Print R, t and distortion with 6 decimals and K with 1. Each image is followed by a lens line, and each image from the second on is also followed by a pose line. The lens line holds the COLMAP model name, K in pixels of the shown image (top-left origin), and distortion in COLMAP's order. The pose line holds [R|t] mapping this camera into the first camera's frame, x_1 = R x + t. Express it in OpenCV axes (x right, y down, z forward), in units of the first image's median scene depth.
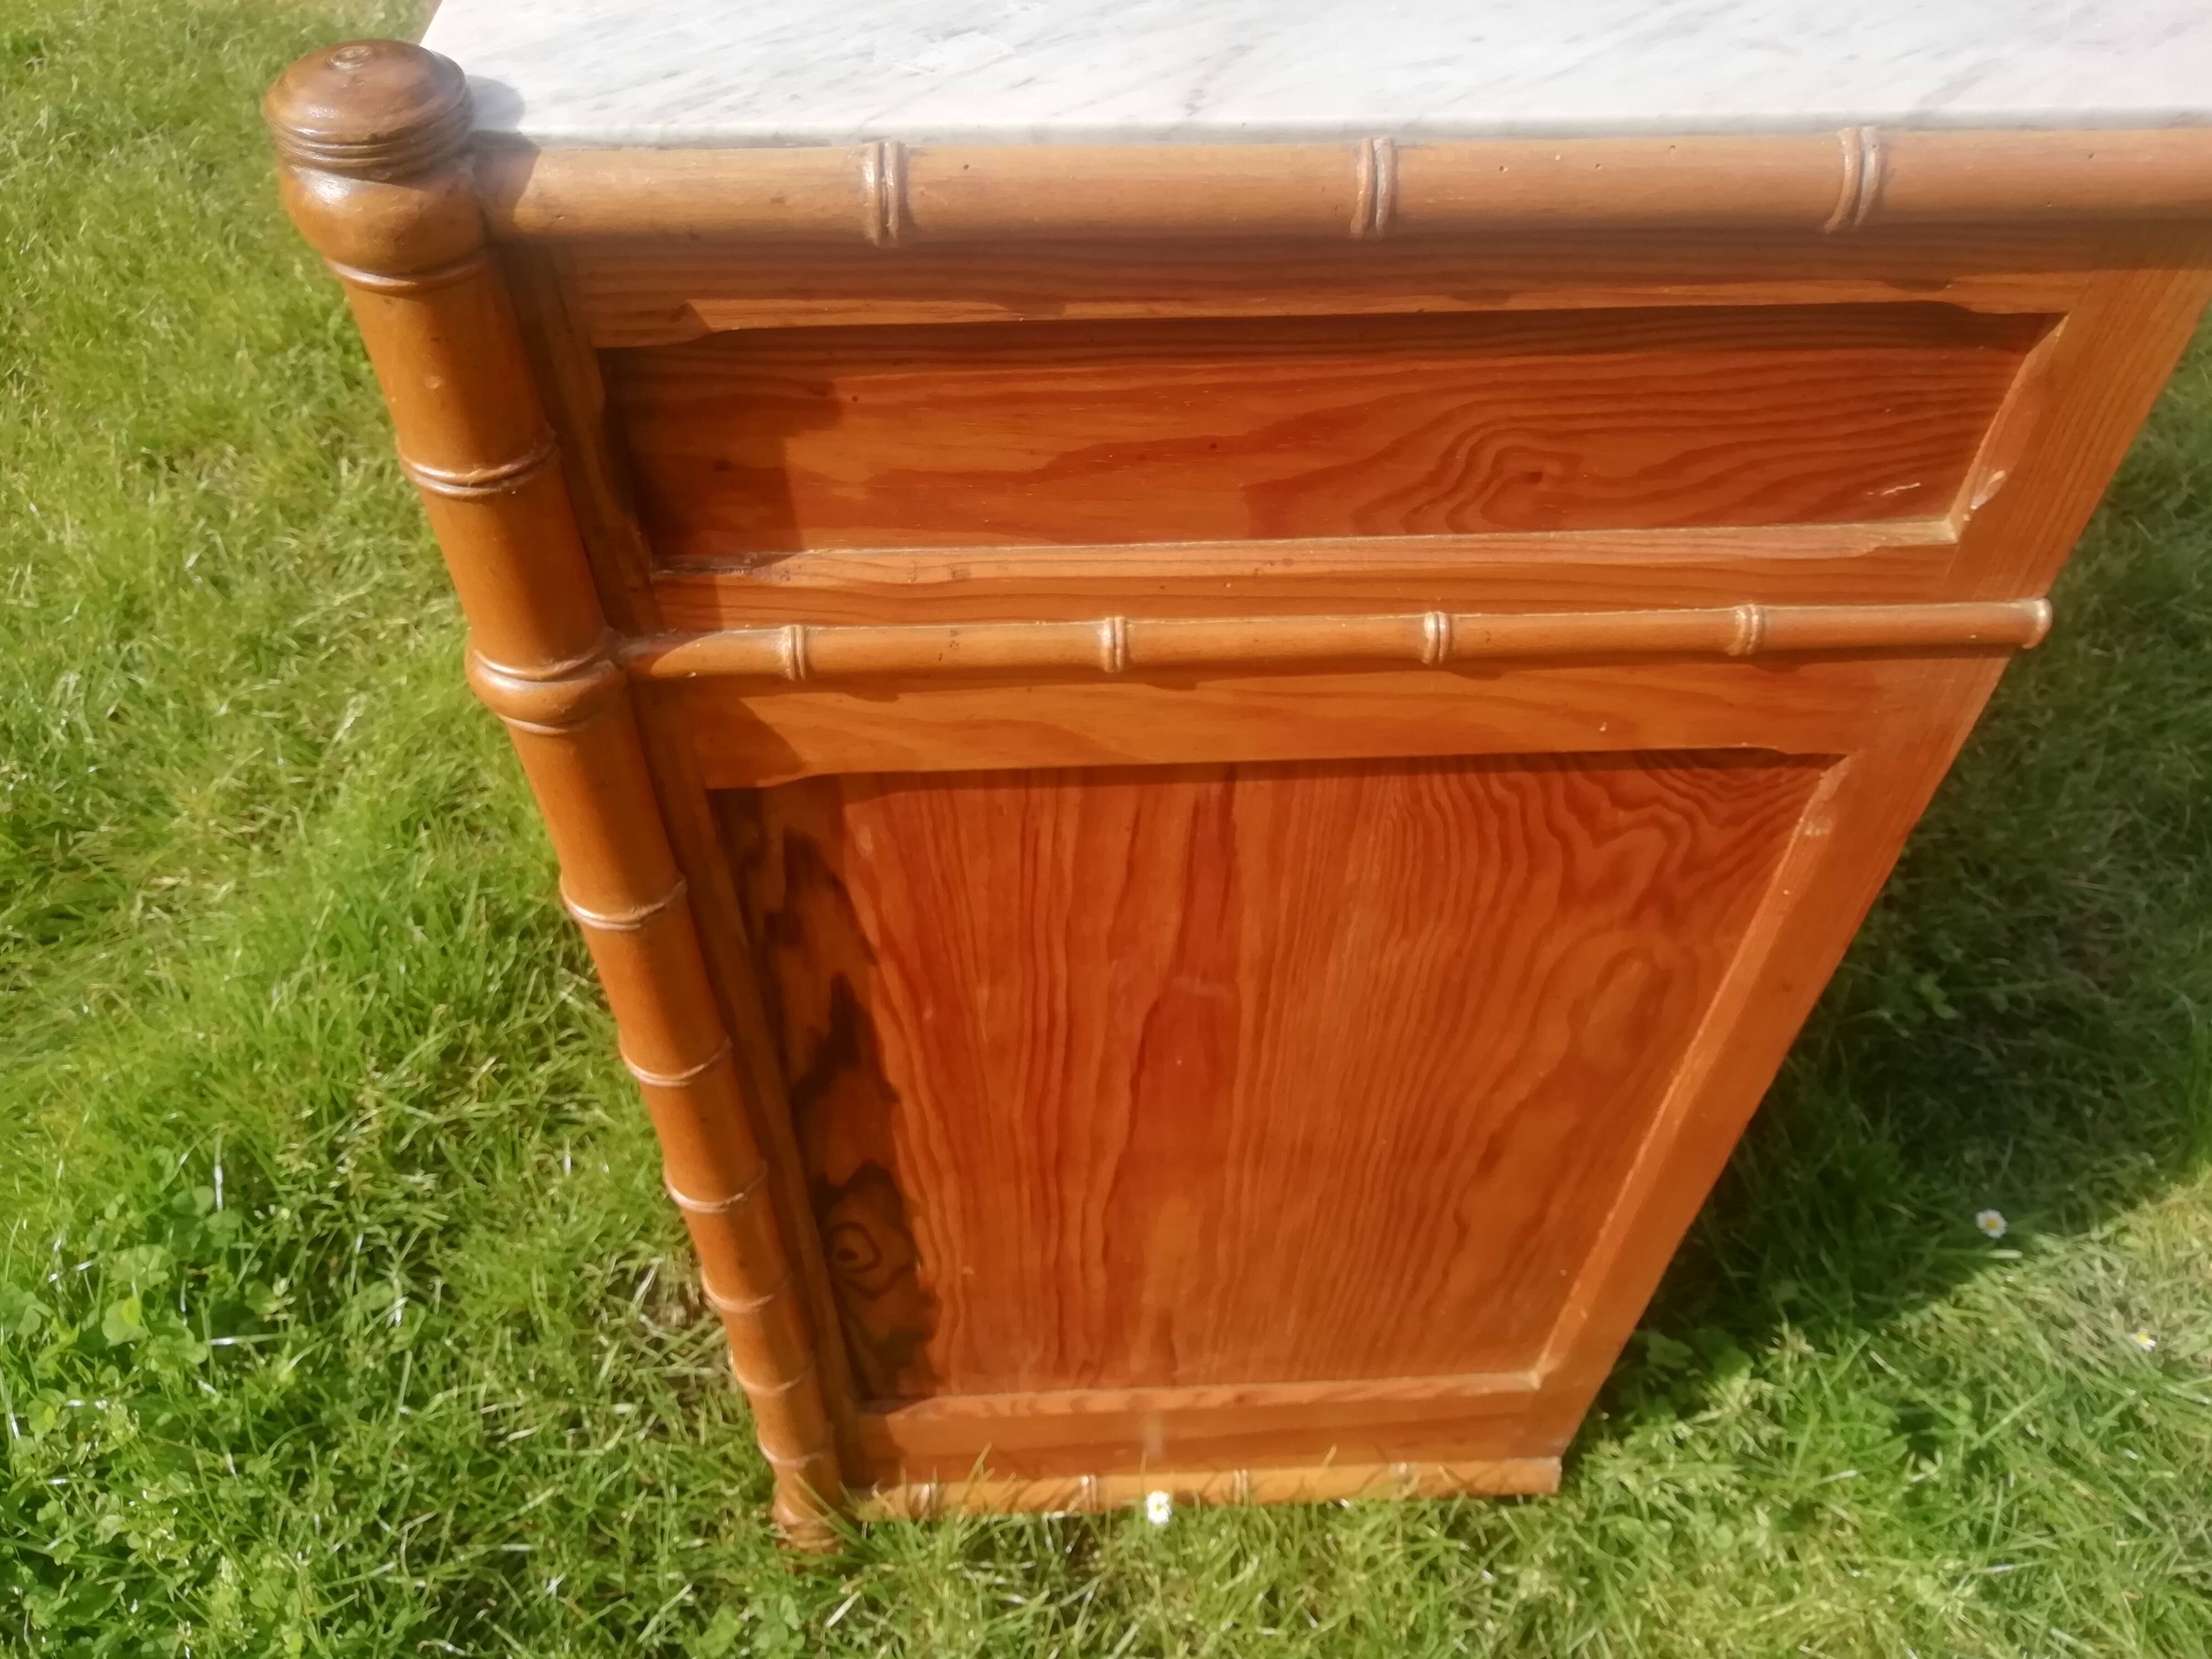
lens RADIAL K [[1674.3, 0, 1095.8], [0, 1674.3, 834.6], [0, 0, 1]] dist [0.028756, -0.022914]
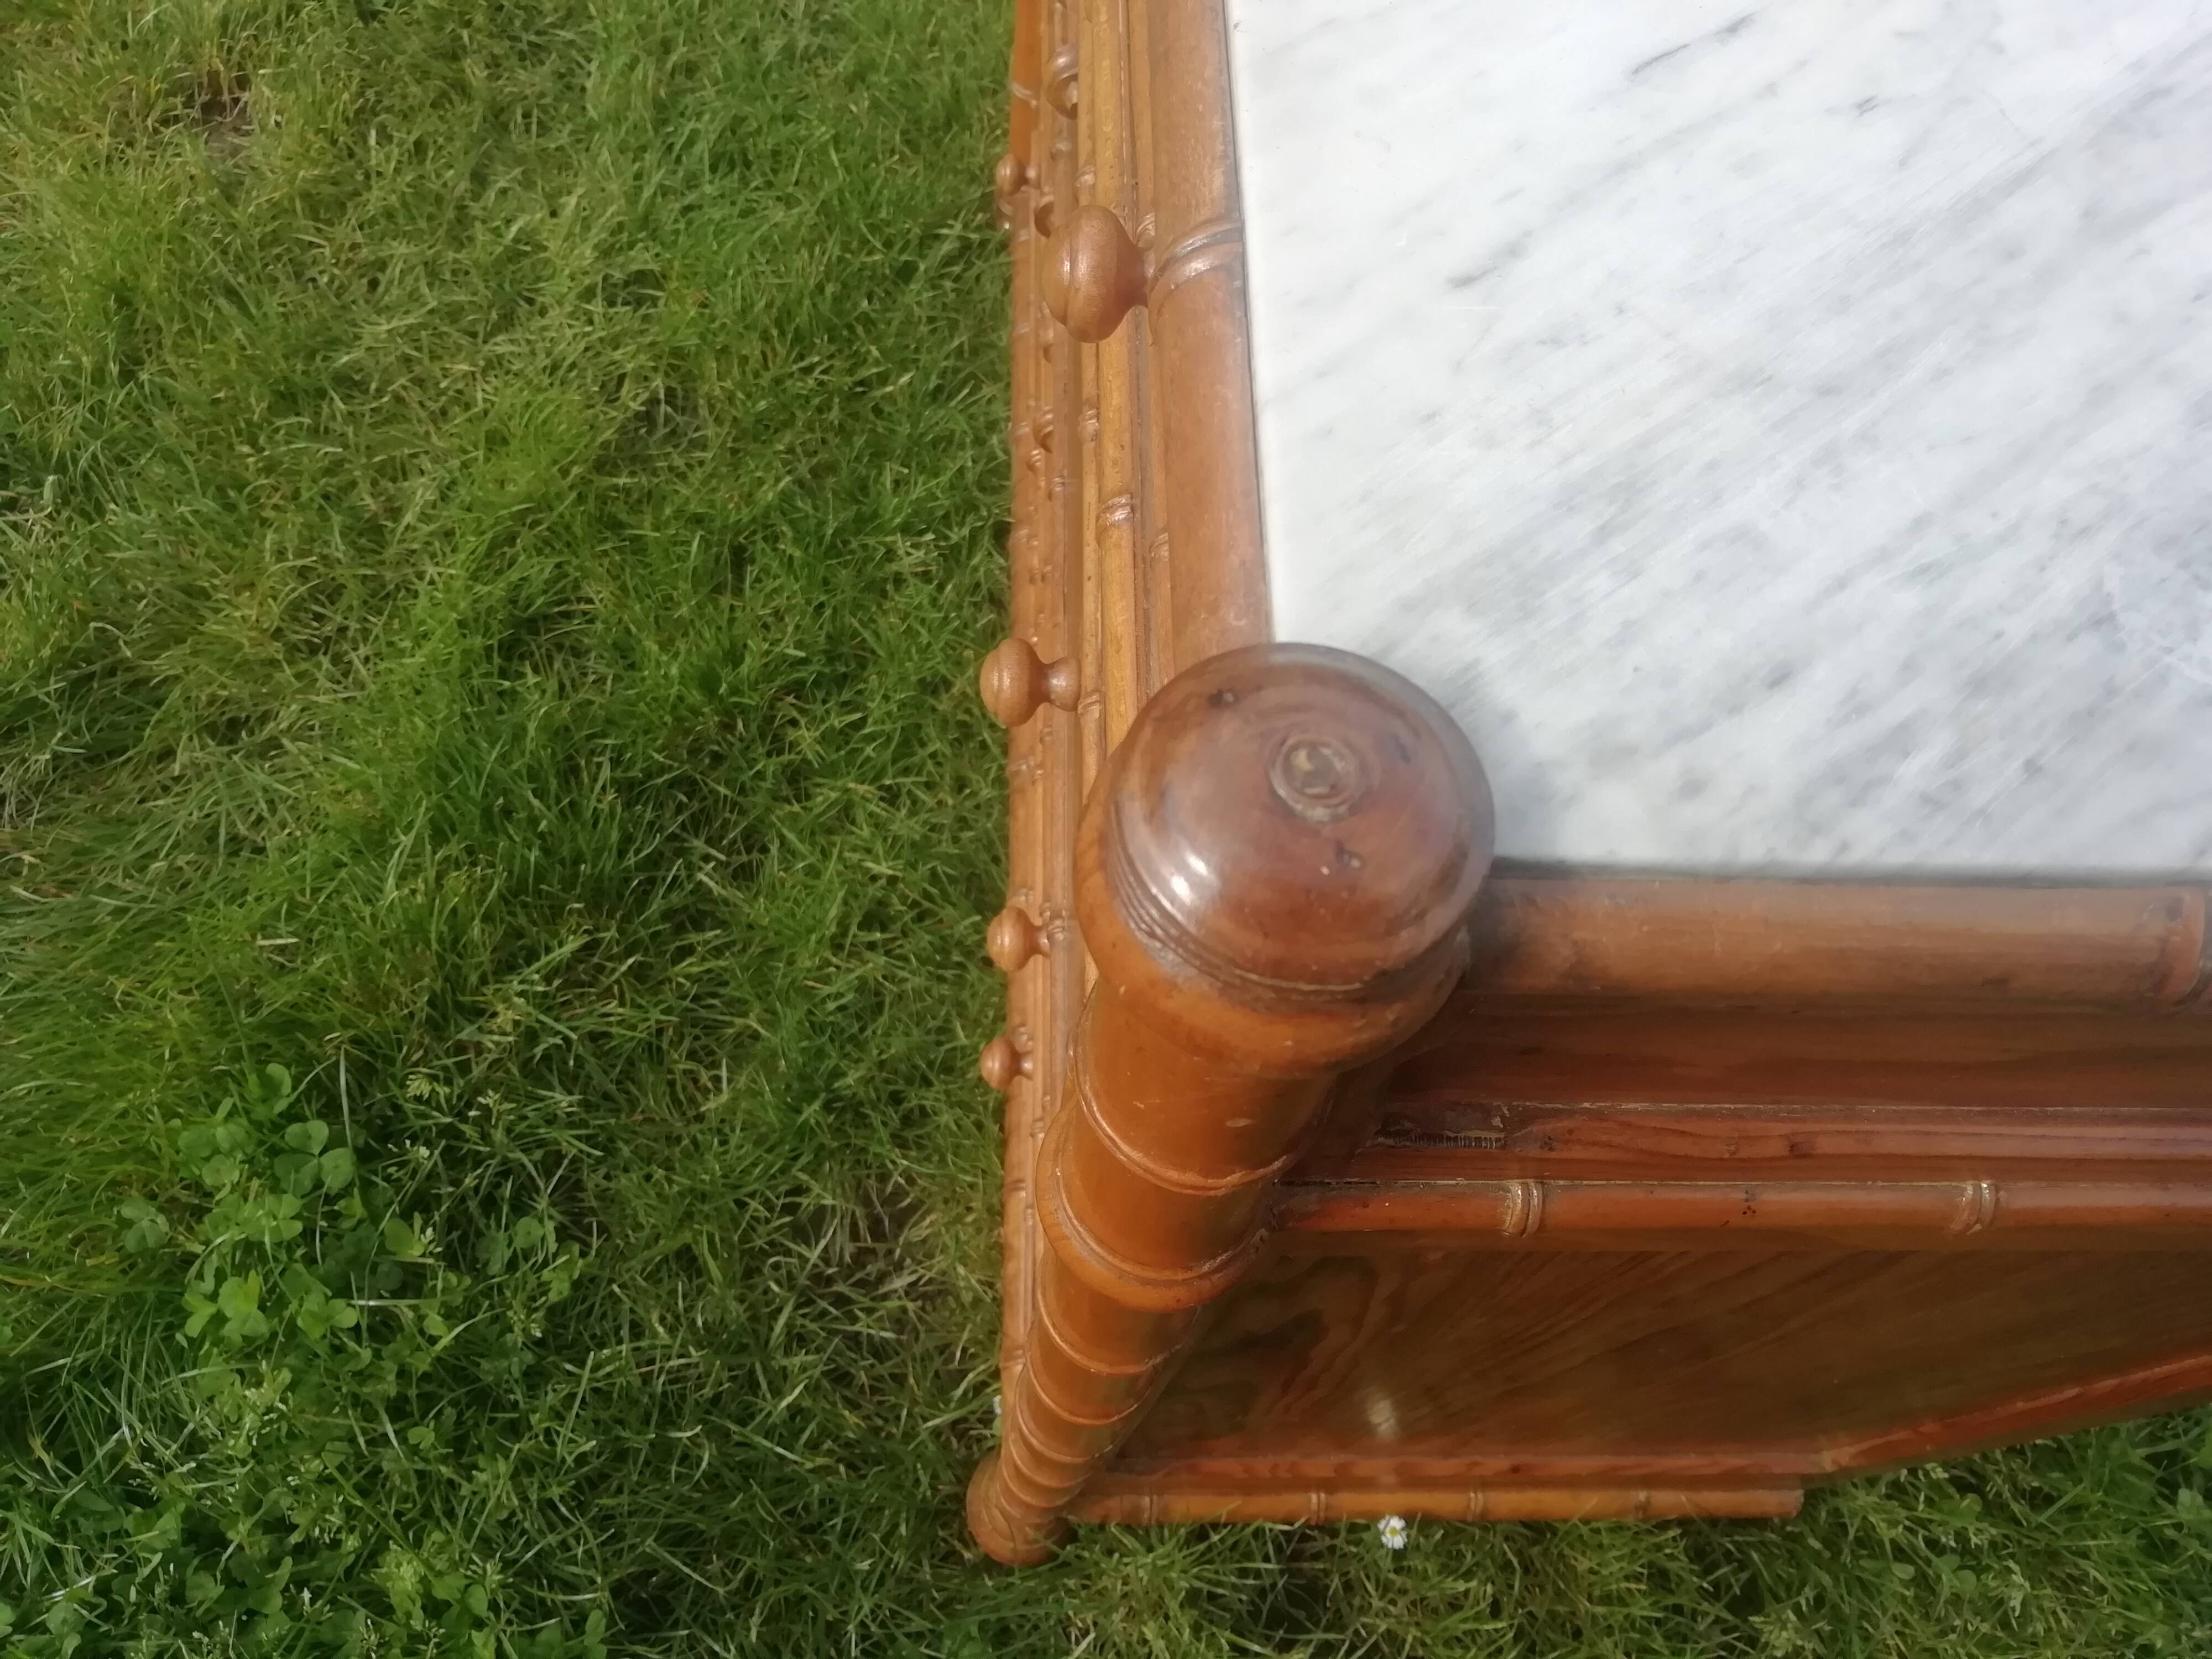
lens RADIAL K [[1653.6, 0, 1106.0], [0, 1653.6, 829.5], [0, 0, 1]] dist [0.020461, -0.025364]
pose [[0.997120, 0.054014, 0.053246, -0.172671], [-0.065704, 0.965846, 0.250647, -0.183891], [-0.037889, -0.253424, 0.966613, 0.172874]]
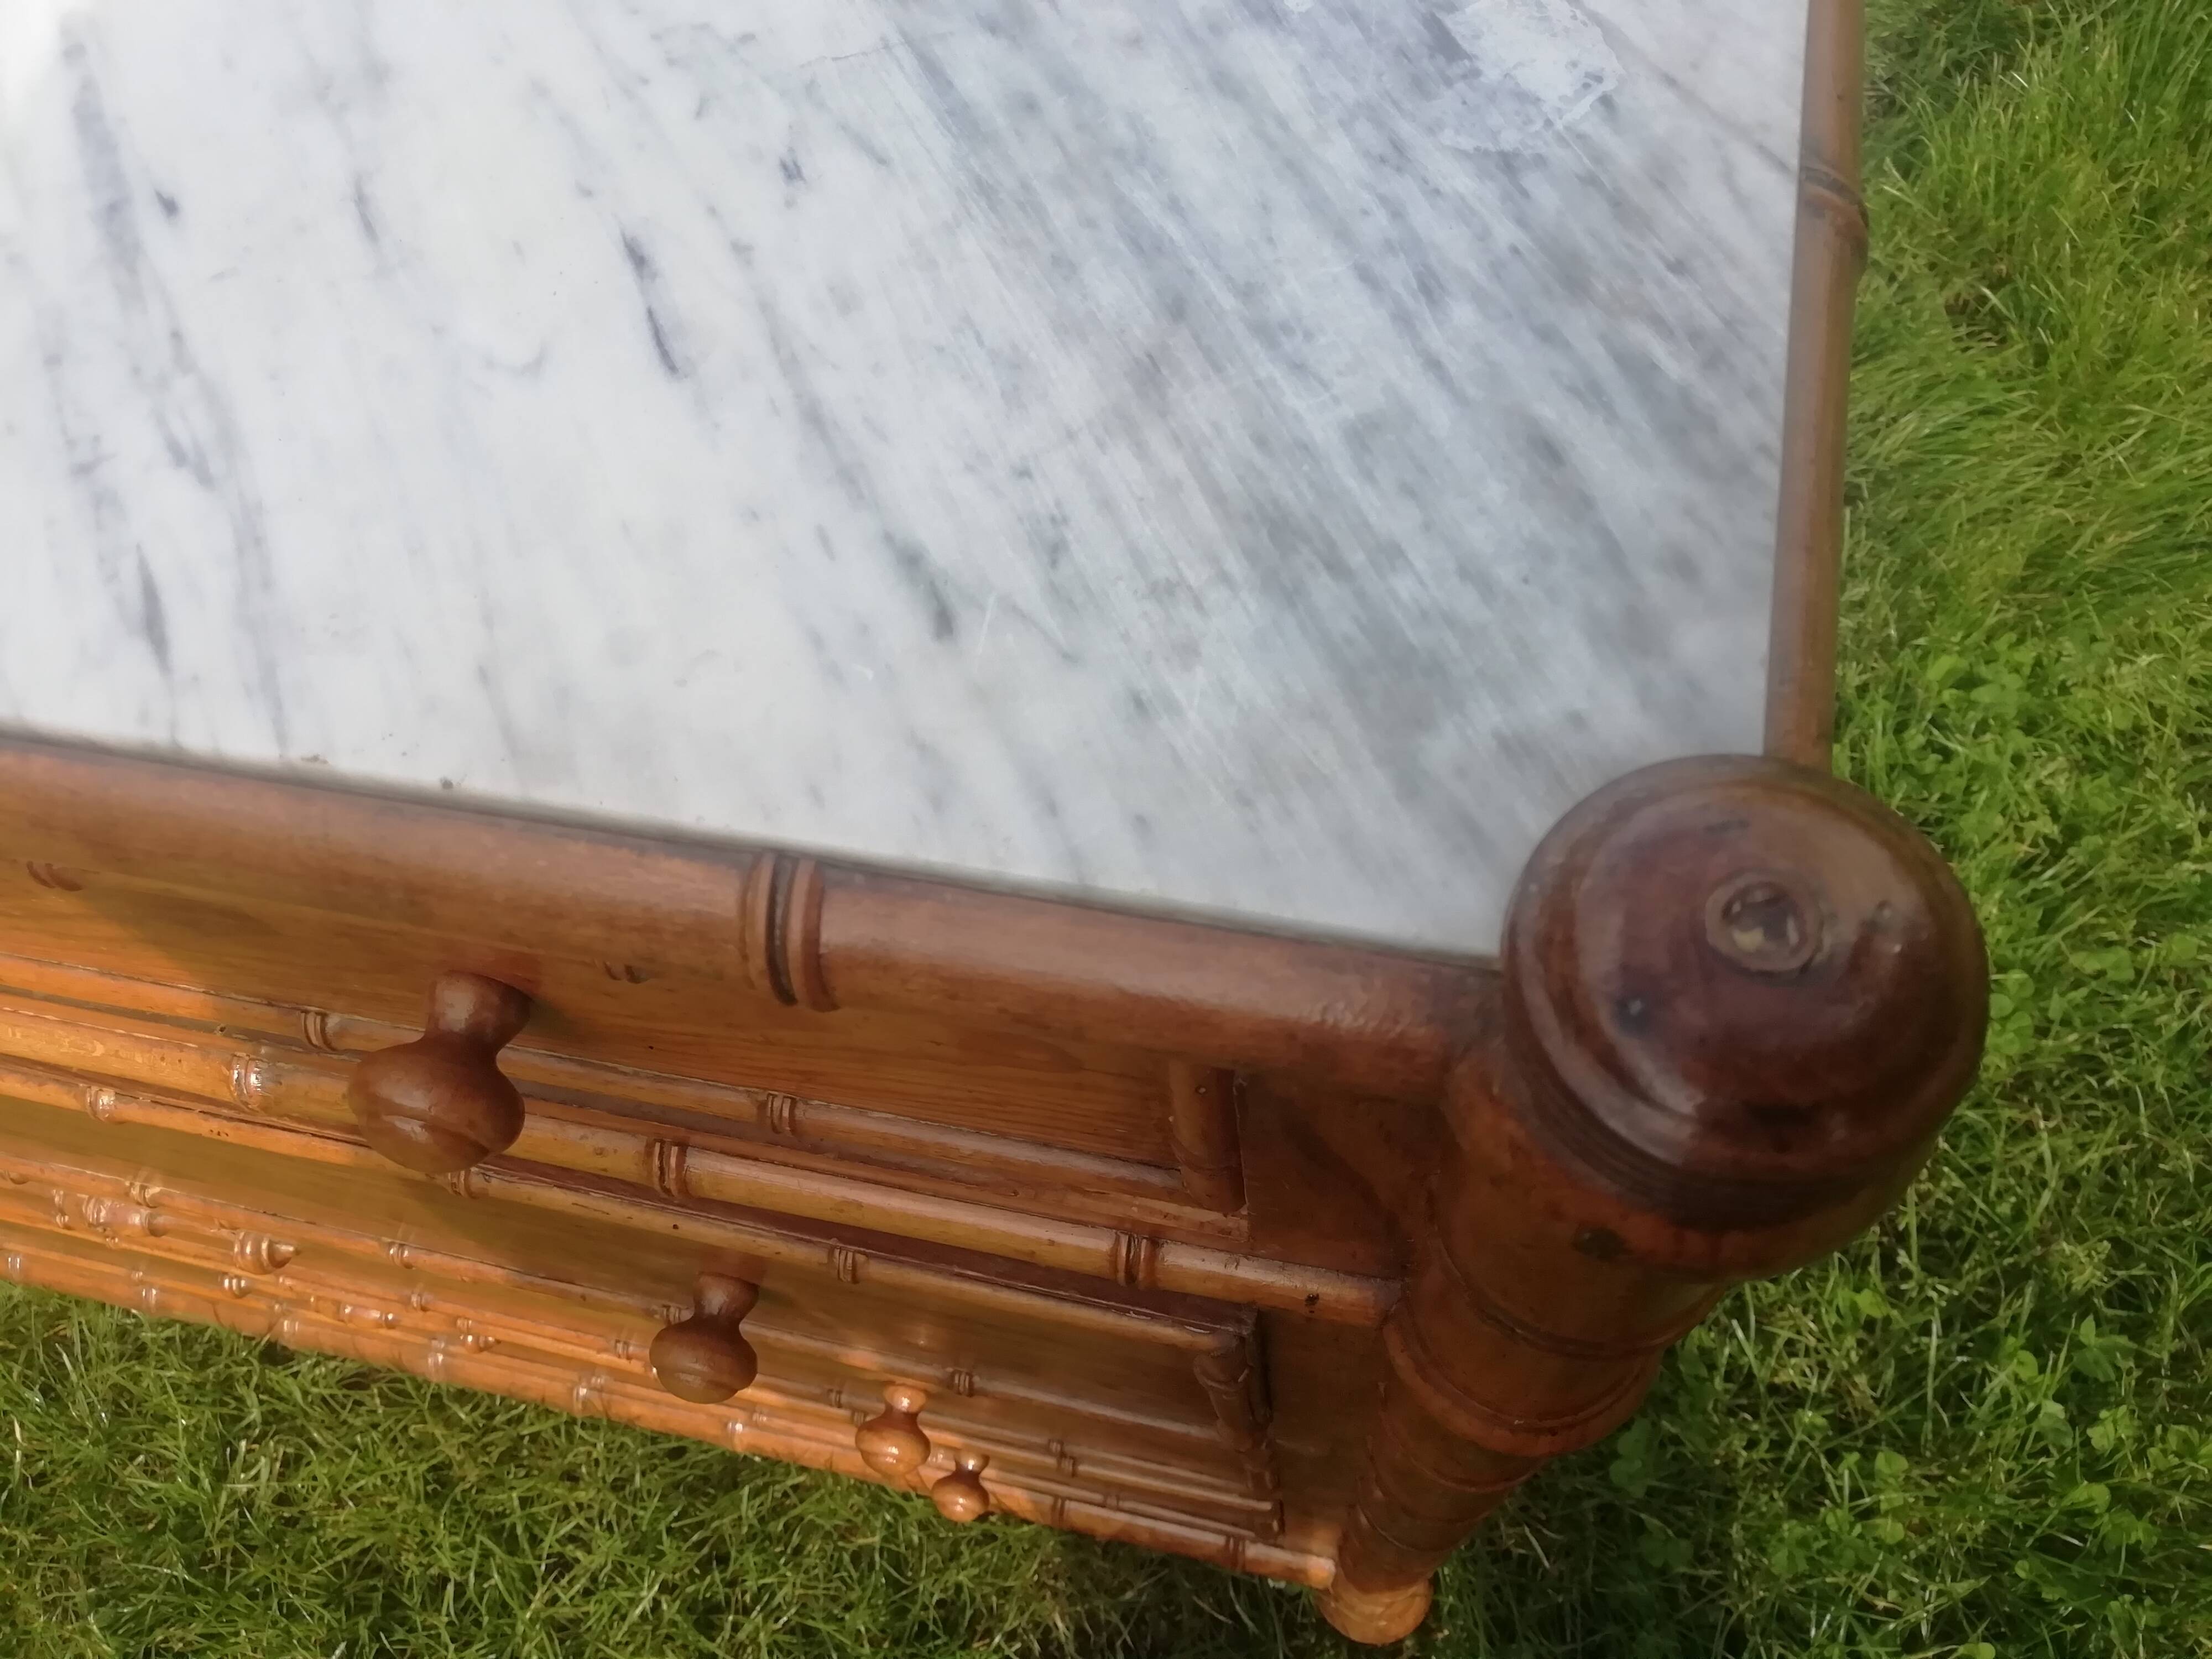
lens RADIAL K [[1675.5, 0, 1105.8], [0, 1675.5, 818.2], [0, 0, 1]] dist [0.042023, -0.081704]
pose [[0.256724, -0.874097, 0.412368, -0.197655], [0.797871, 0.432465, 0.419971, -0.236951], [-0.545430, 0.221200, 0.808441, 0.231338]]
